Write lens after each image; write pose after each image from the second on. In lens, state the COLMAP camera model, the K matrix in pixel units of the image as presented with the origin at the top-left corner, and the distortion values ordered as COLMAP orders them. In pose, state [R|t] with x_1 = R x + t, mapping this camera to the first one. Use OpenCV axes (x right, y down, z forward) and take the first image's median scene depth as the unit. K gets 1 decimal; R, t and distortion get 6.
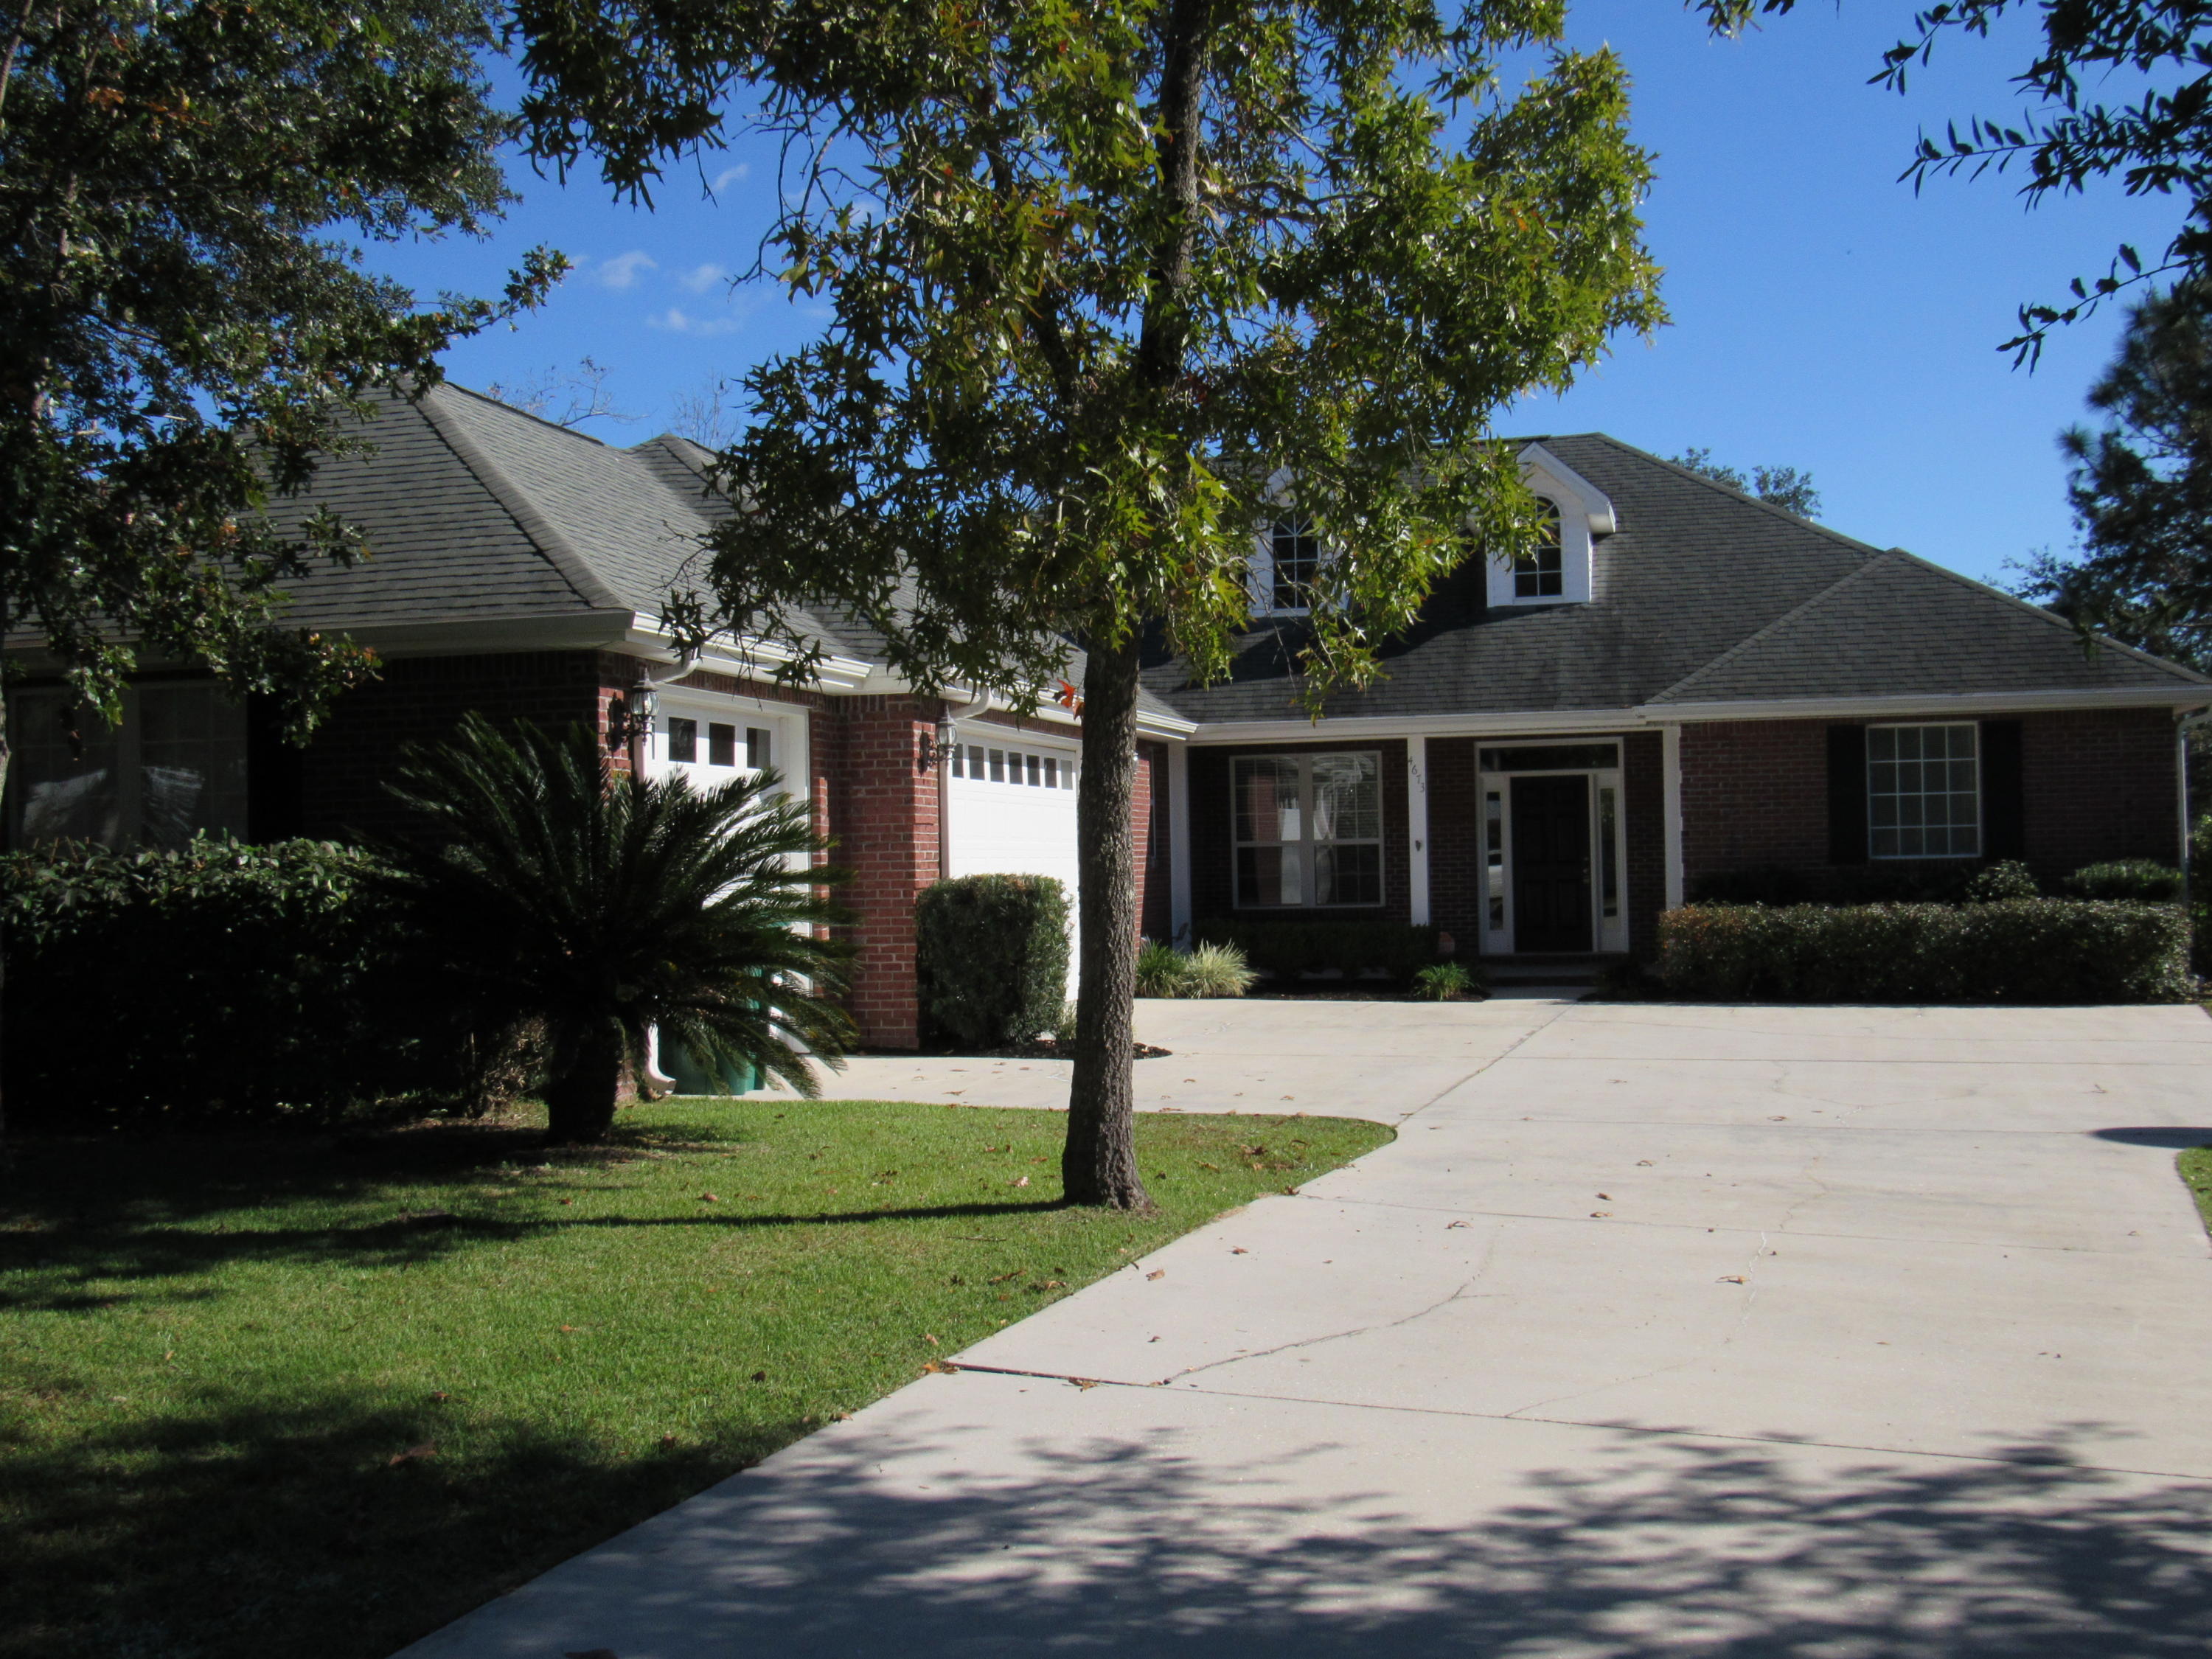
lens RADIAL K [[2272.5, 0, 1098.6], [0, 2272.5, 822.4], [0, 0, 1]] dist [-0.035229, 0.000000]
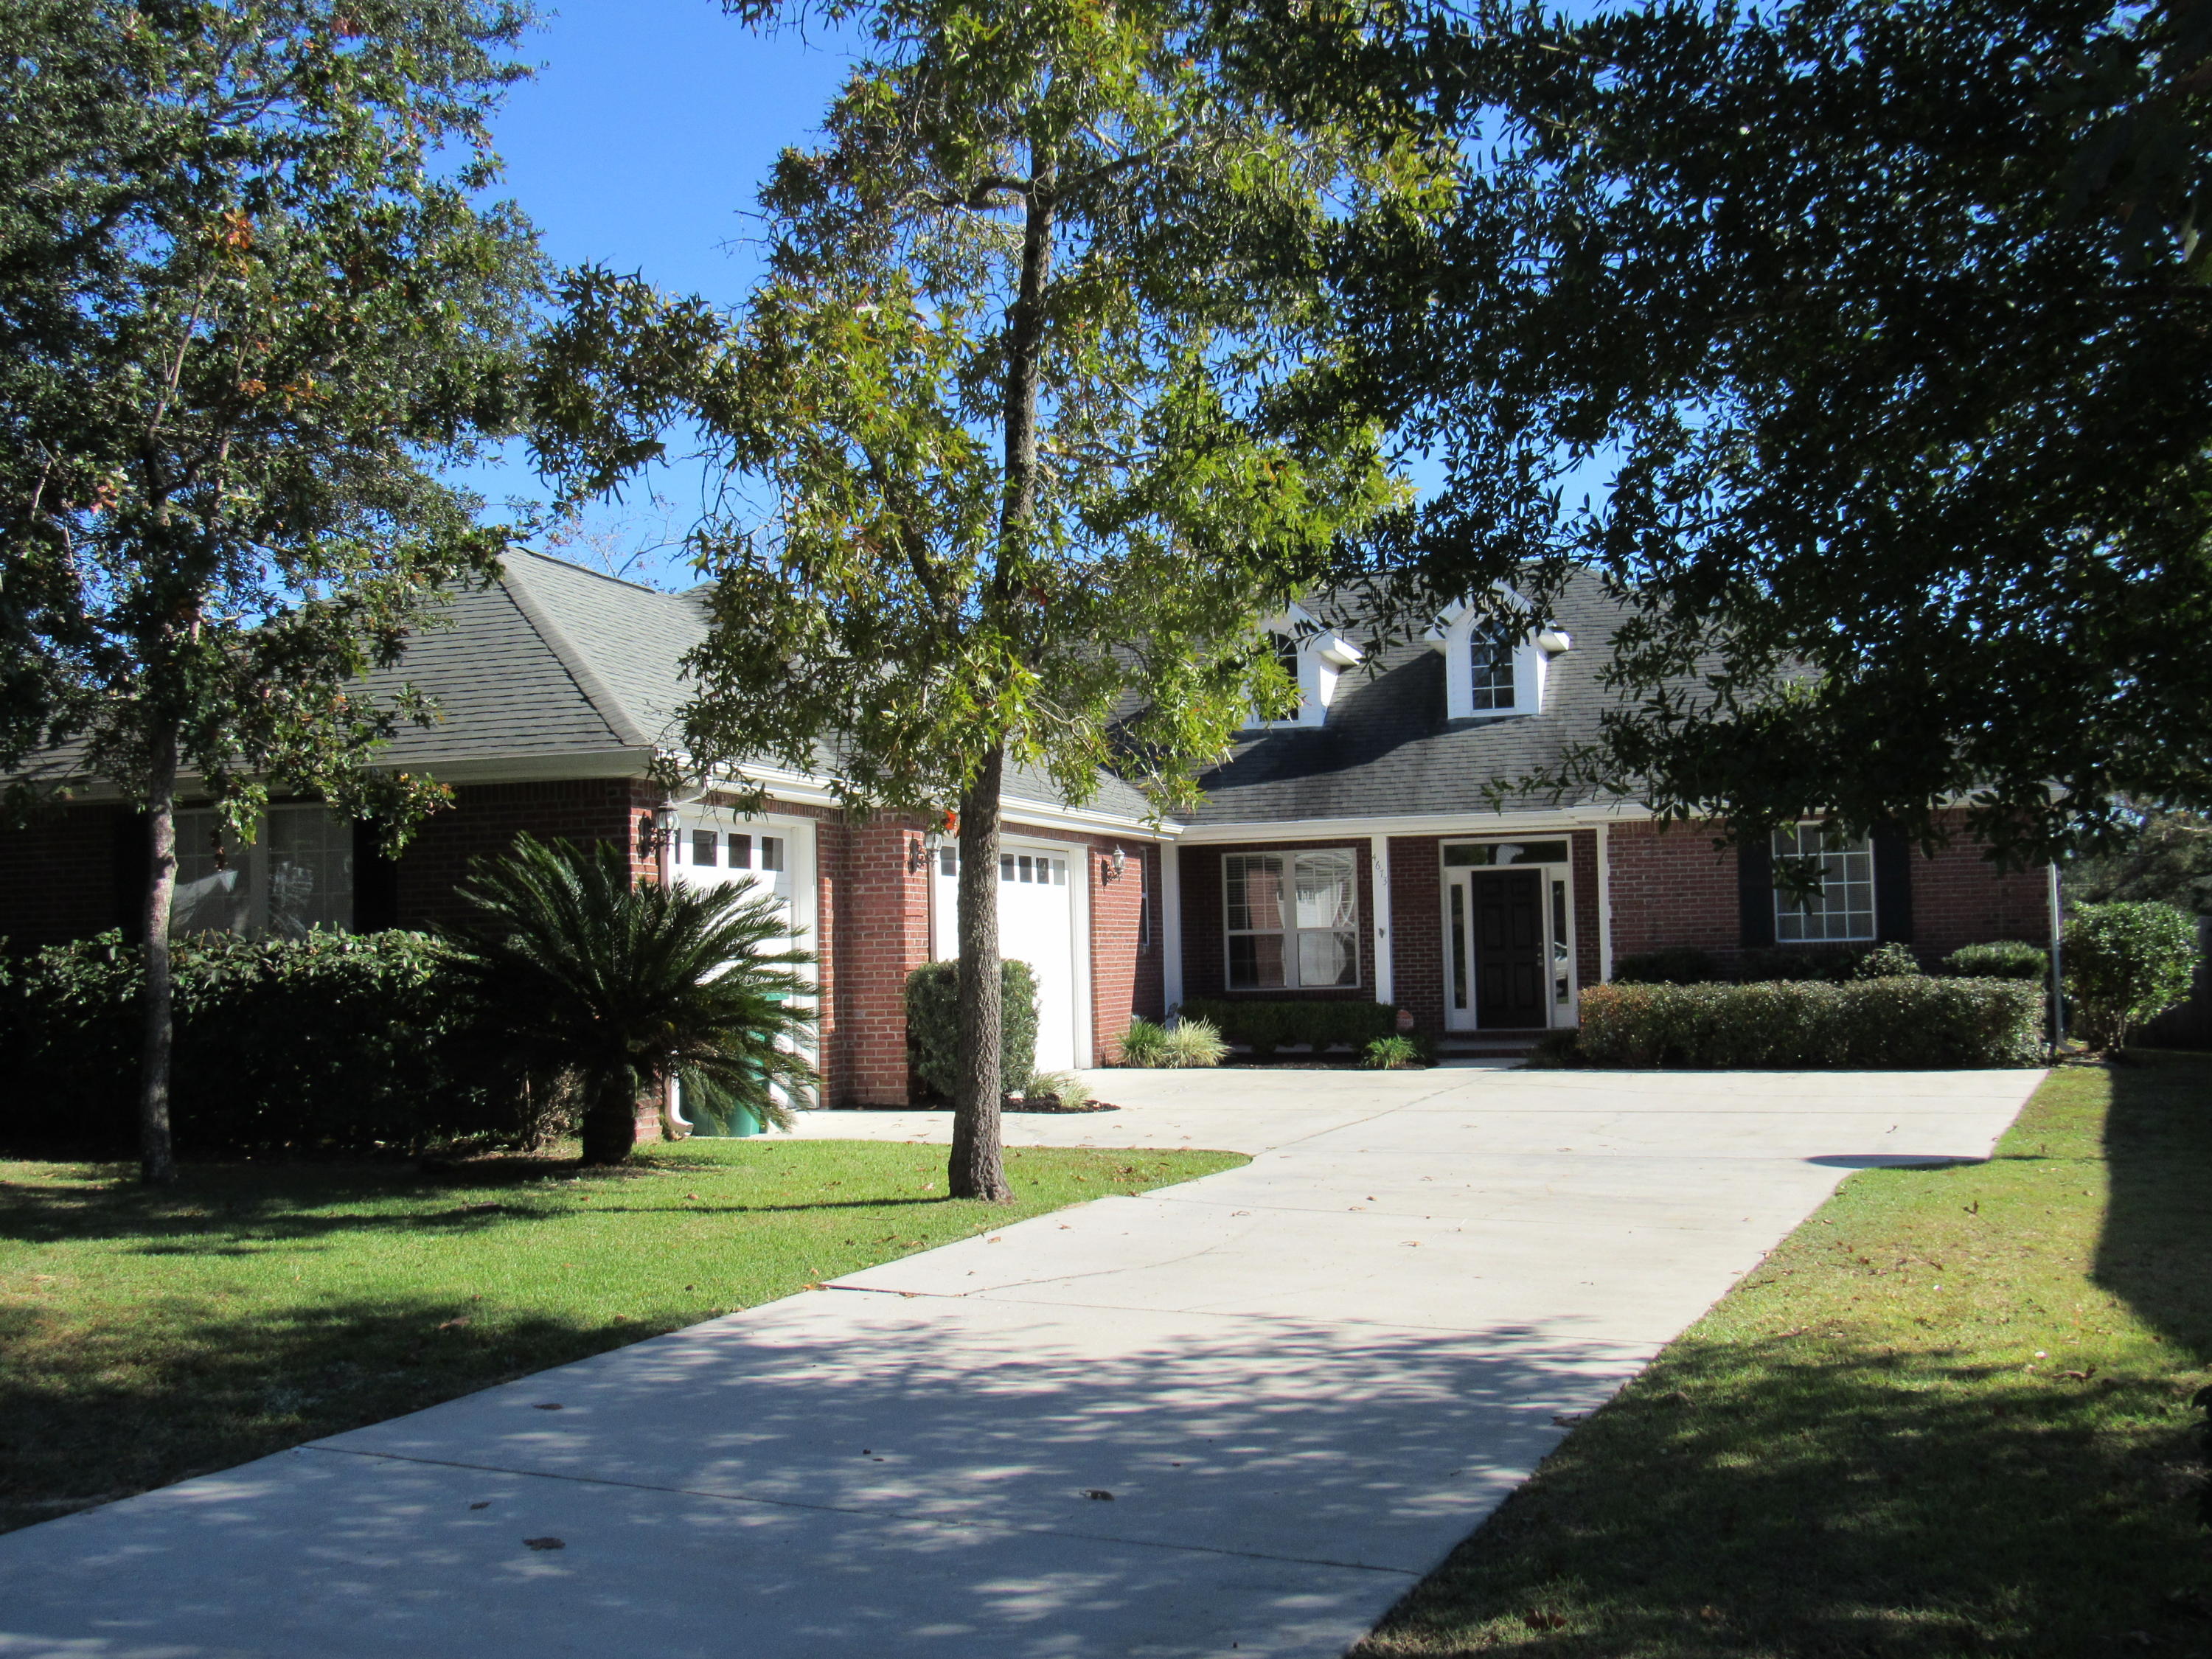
lens RADIAL K [[2272.5, 0, 1098.9], [0, 2272.5, 828.6], [0, 0, 1]] dist [-0.035229, 0.000000]
pose [[0.999133, -0.006519, -0.041131, 0.100288], [0.004975, 0.999284, -0.037512, 0.000081], [0.041346, 0.037275, 0.998449, -0.268145]]
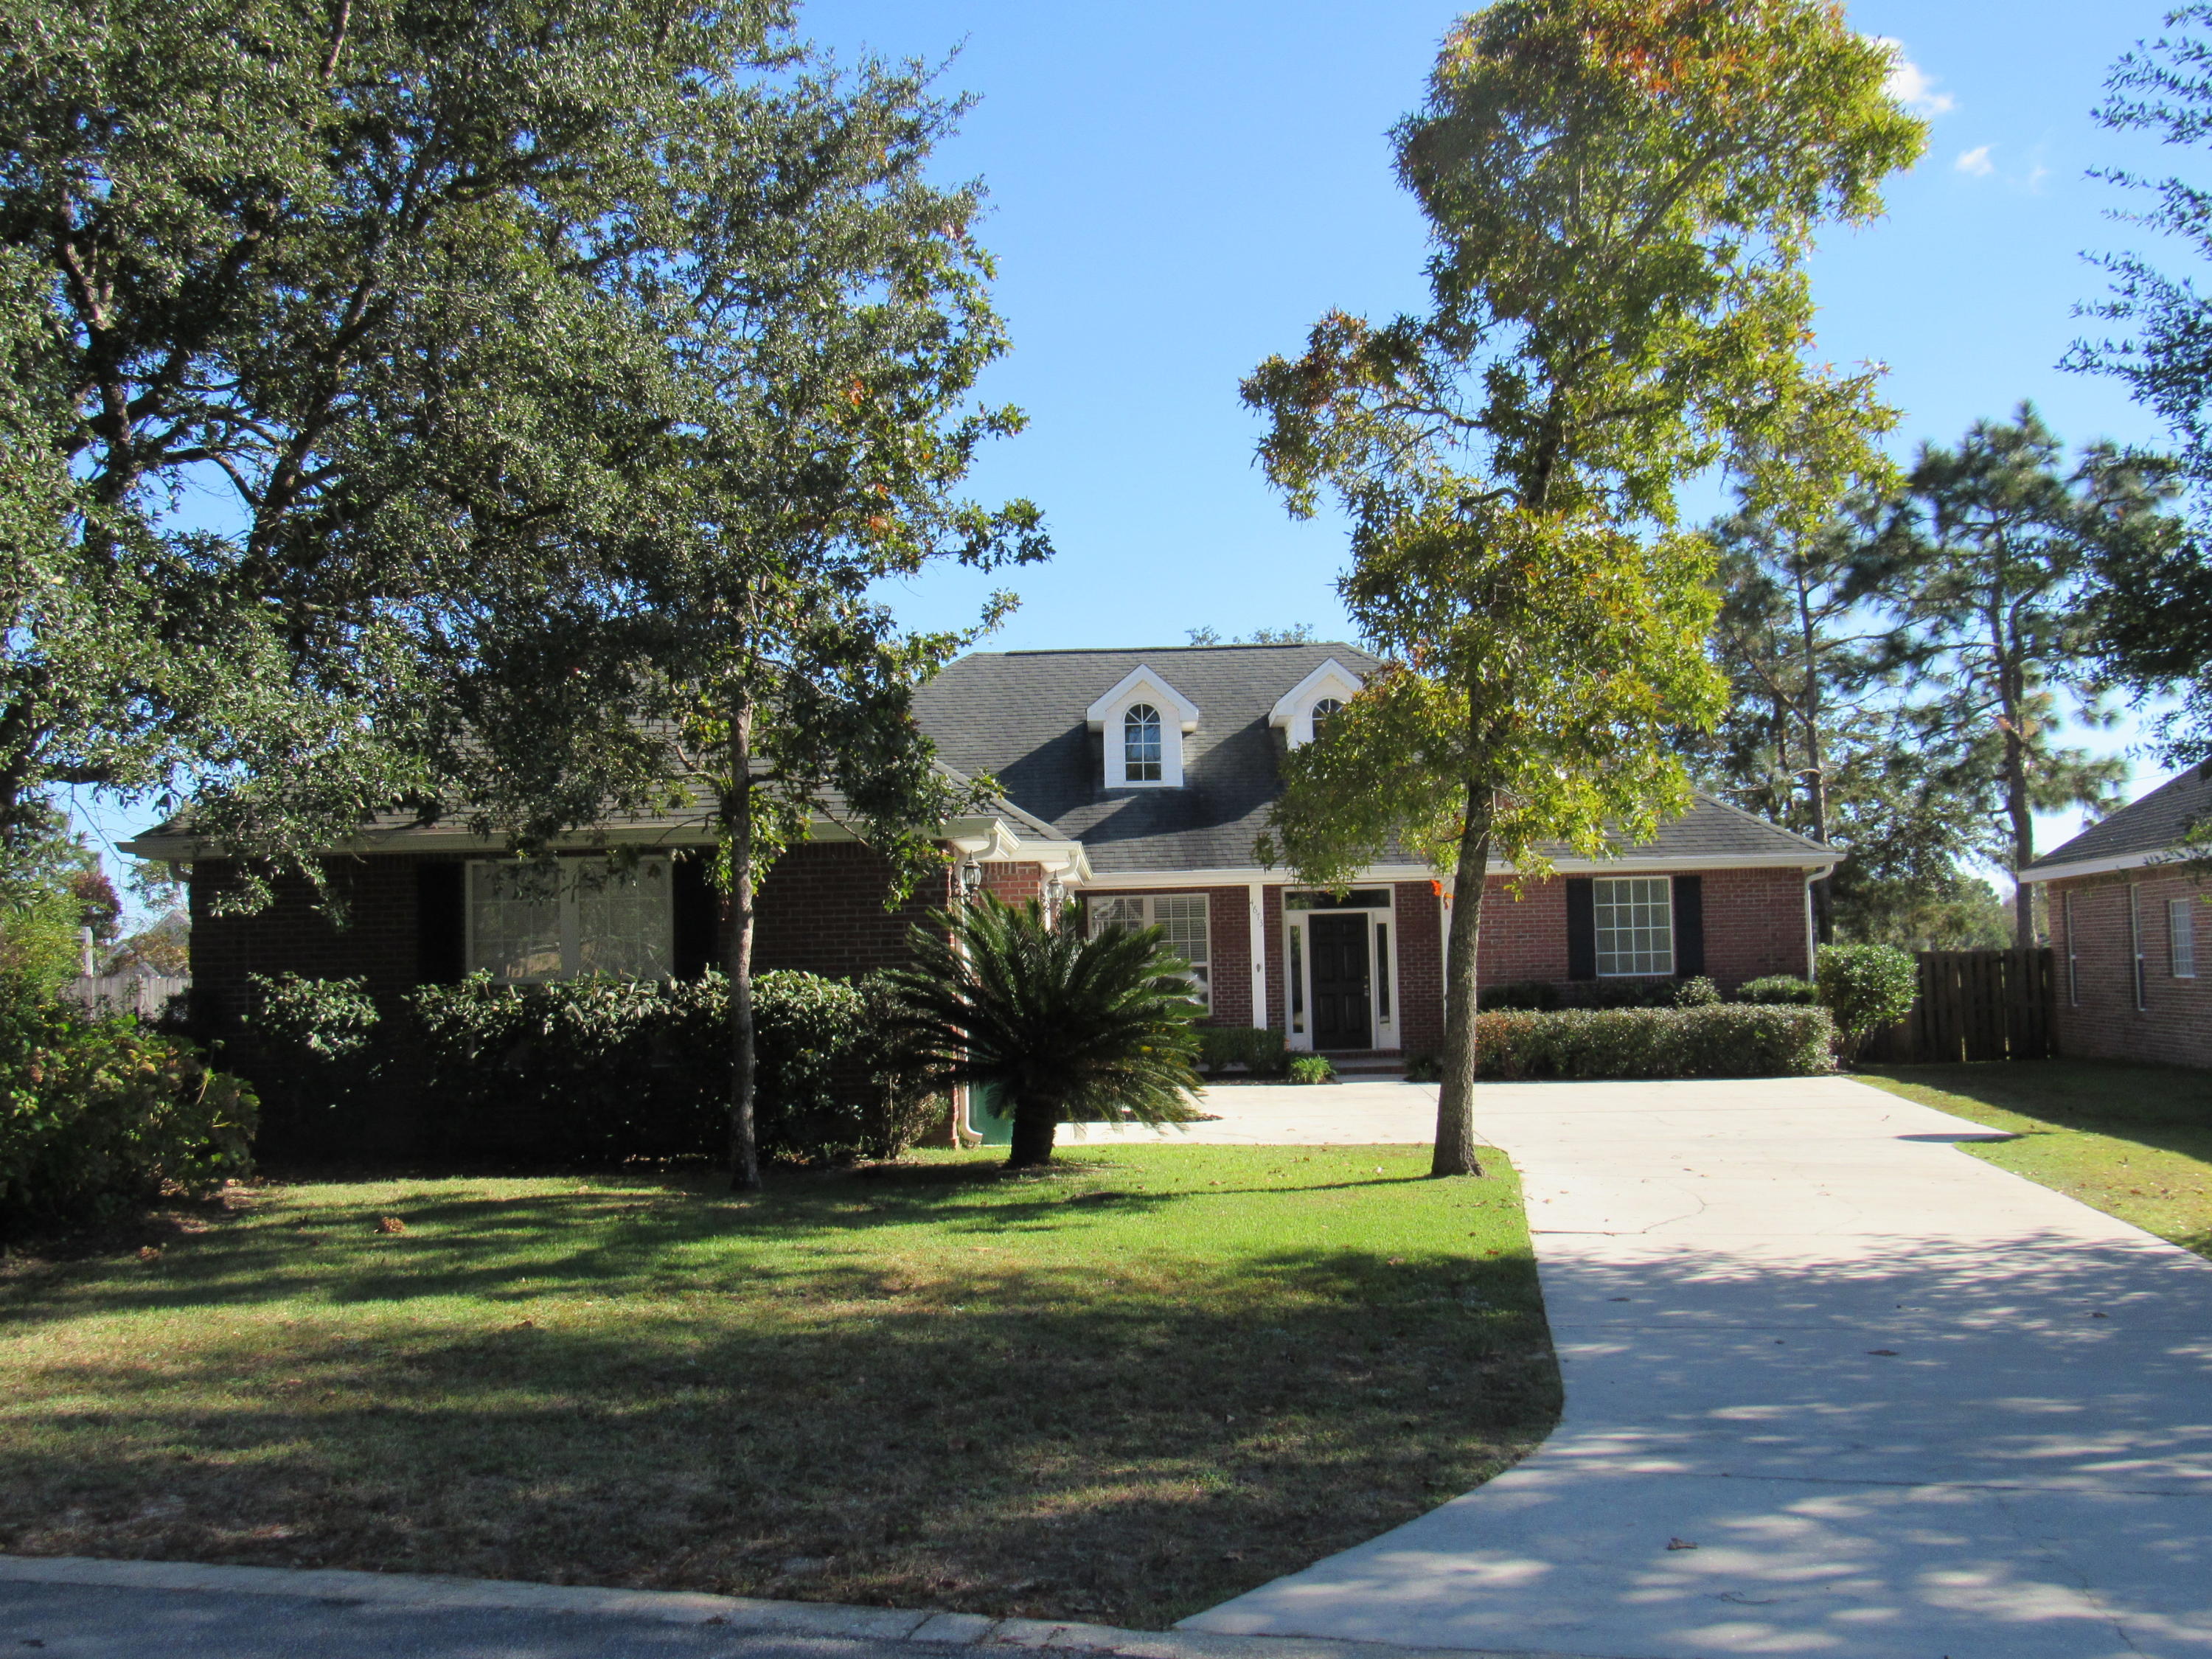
lens RADIAL K [[2272.5, 0, 1114.3], [0, 2272.5, 836.8], [0, 0, 1]] dist [-0.035229, 0.000000]
pose [[0.971200, 0.009003, 0.238095, -0.525439], [0.001830, 0.998975, -0.045239, -0.012897], [-0.238258, 0.044371, 0.970188, -0.513779]]
